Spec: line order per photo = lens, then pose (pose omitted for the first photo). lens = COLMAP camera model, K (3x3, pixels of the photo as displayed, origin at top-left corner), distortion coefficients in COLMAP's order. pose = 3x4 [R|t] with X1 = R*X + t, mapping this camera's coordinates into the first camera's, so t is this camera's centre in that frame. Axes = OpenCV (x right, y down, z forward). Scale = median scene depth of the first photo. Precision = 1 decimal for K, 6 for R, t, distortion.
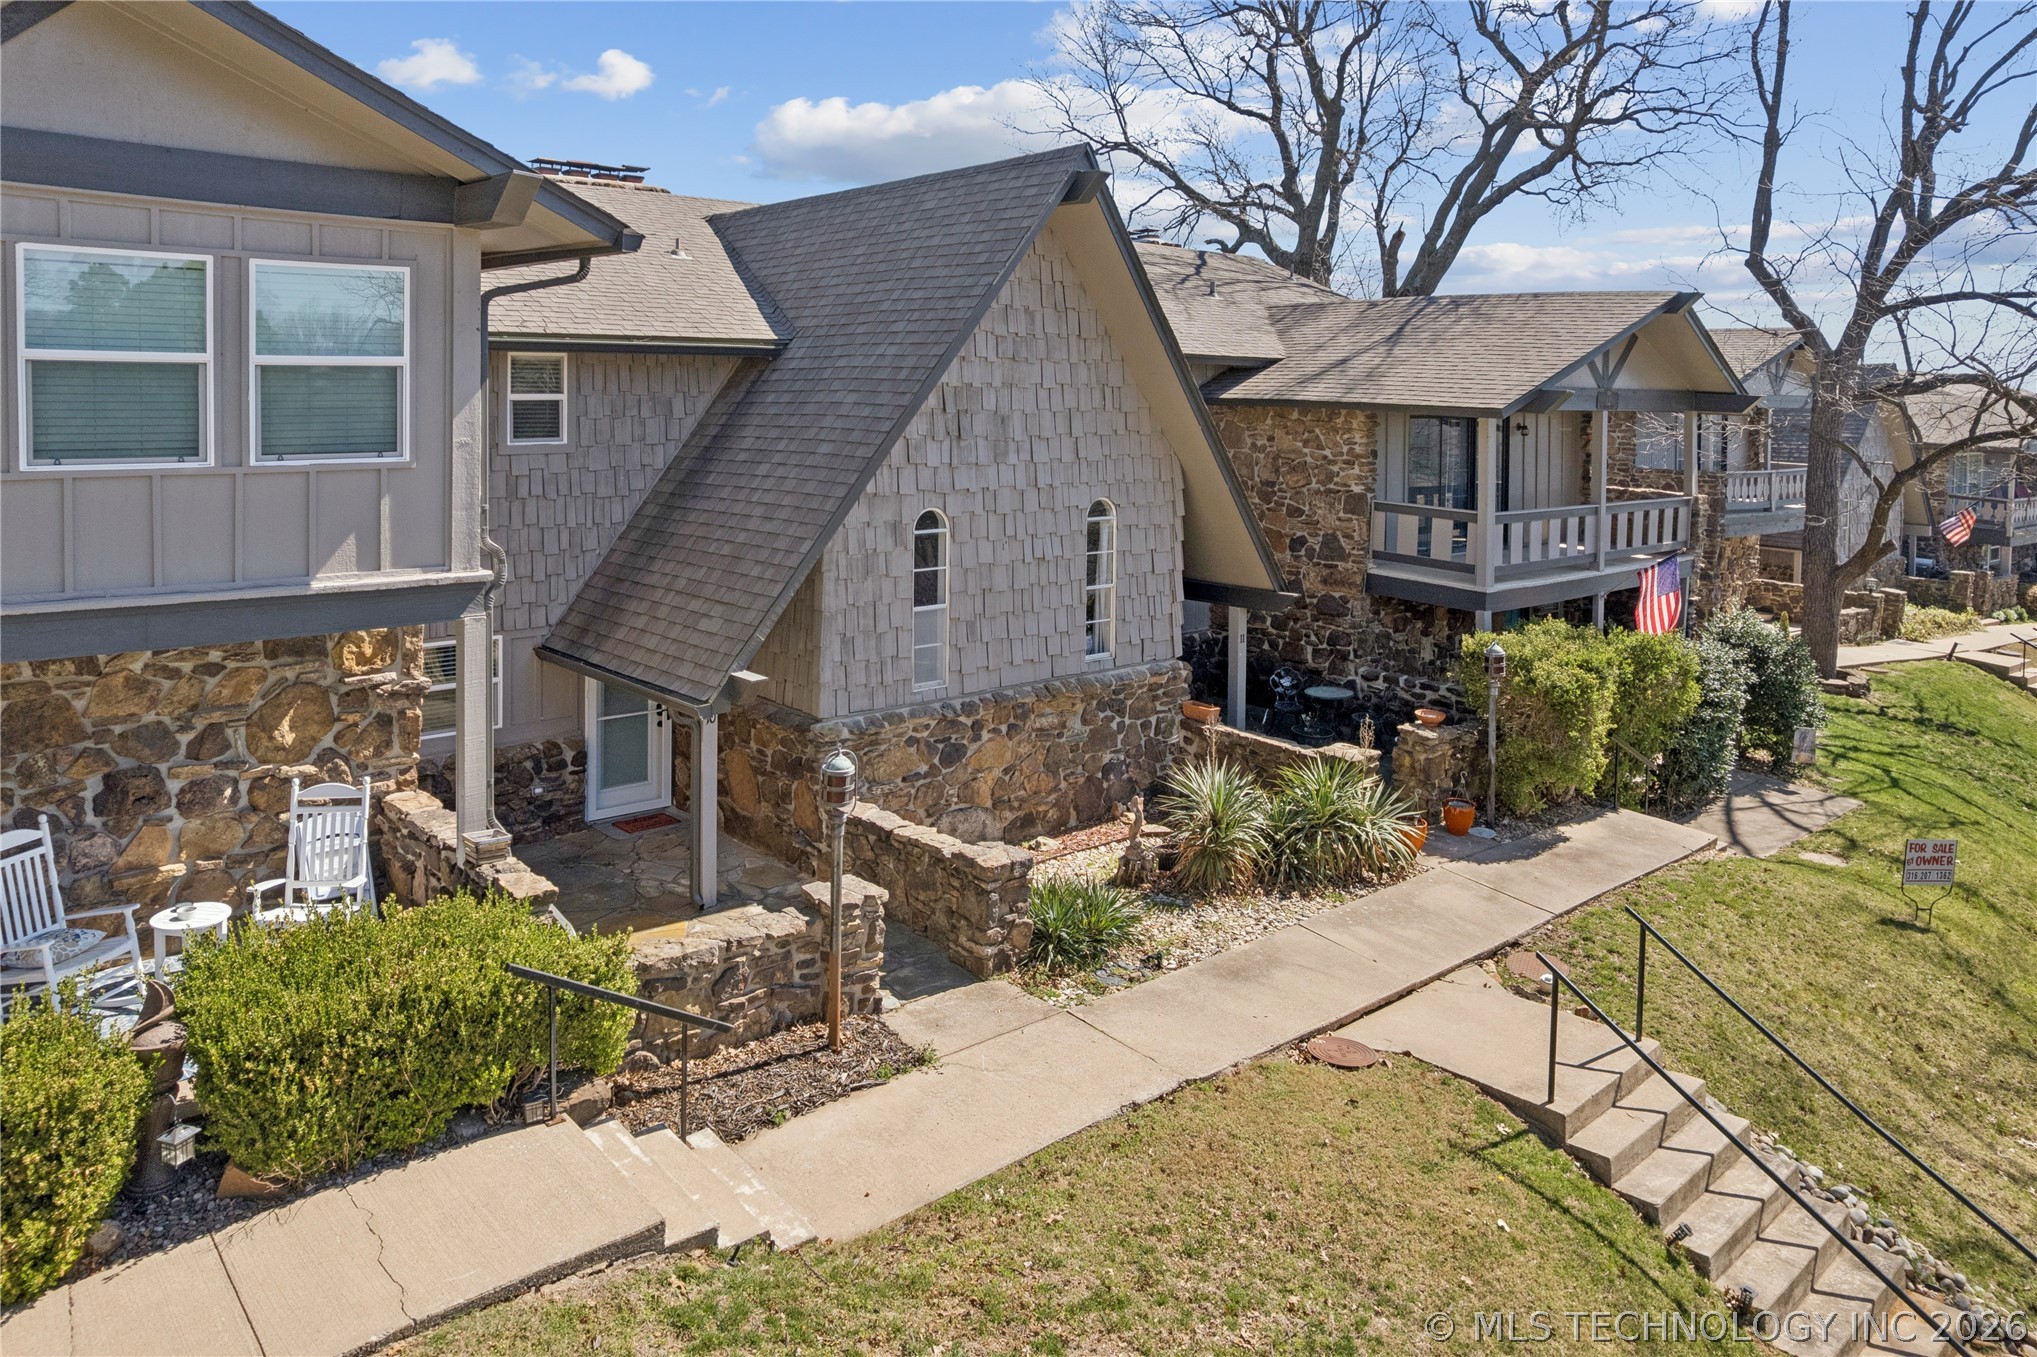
lens RADIAL K [[1265.6, 0, 1017.7], [0, 1265.6, 748.4], [0, 0, 1]] dist [-0.030057, 0.003367]
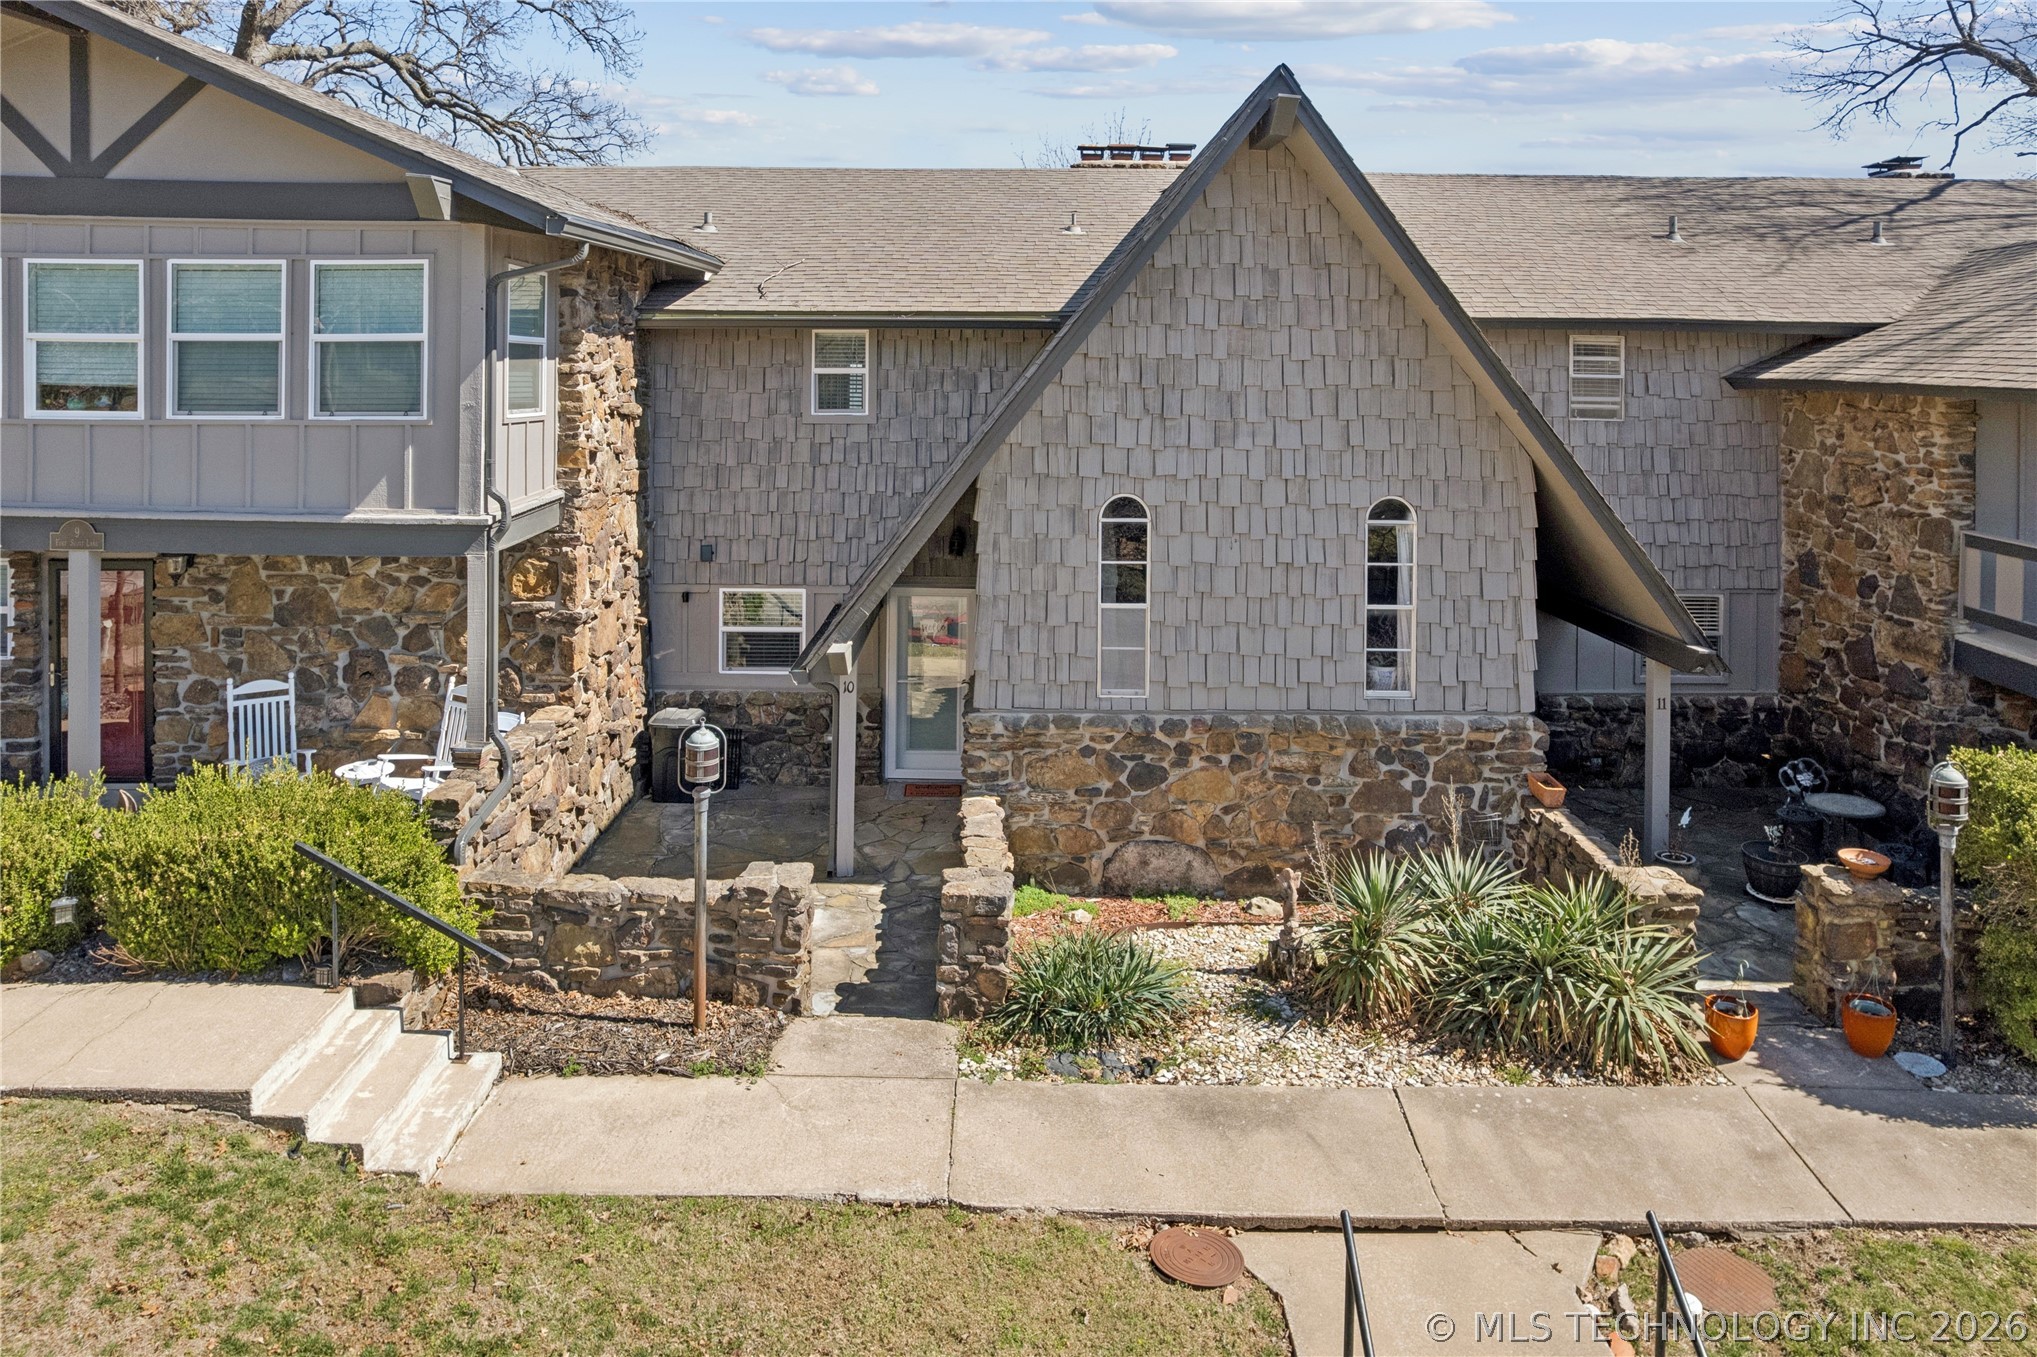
lens RADIAL K [[1318.8, 0, 1013.1], [0, 1318.8, 673.0], [0, 0, 1]] dist [-0.036230, -0.000750]
pose [[0.771598, 0.137637, -0.621041, 0.456113], [-0.171944, 0.985096, 0.004691, -0.056792], [0.612431, 0.103165, 0.783764, 0.238549]]
